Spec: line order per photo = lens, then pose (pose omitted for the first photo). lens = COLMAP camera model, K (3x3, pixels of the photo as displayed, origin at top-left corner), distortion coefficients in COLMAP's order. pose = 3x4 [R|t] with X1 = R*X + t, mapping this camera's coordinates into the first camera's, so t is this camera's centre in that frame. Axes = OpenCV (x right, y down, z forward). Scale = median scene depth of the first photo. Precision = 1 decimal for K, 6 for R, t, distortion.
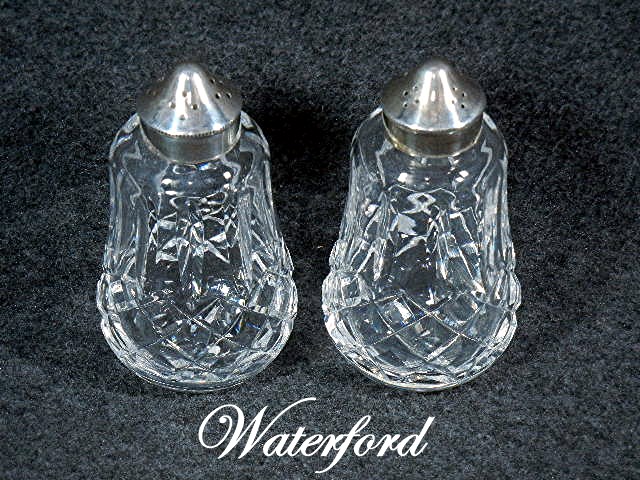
lens RADIAL K [[2159.5, 0, 320.0], [0, 2159.5, 240.0], [0, 0, 1]] dist [1.188678, -17.655236]
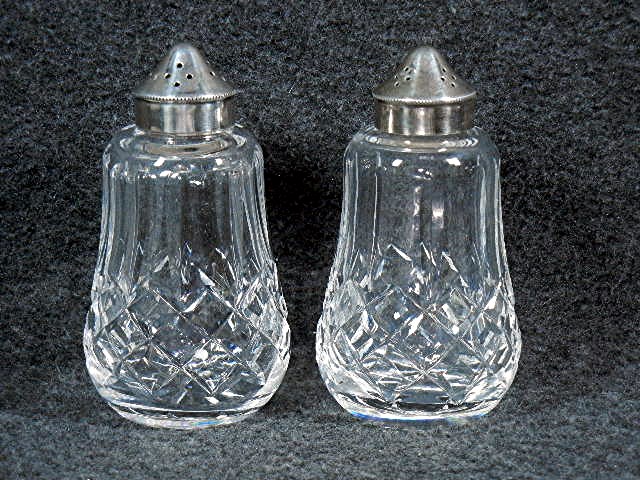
lens RADIAL K [[2159.5, 0, 320.0], [0, 2159.5, 240.0], [0, 0, 1]] dist [1.188678, -17.655236]
pose [[0.999907, 0.003823, -0.013074, 0.015437], [-0.009216, 0.896640, -0.442665, 0.418591], [0.010030, 0.442744, 0.896592, 0.111579]]
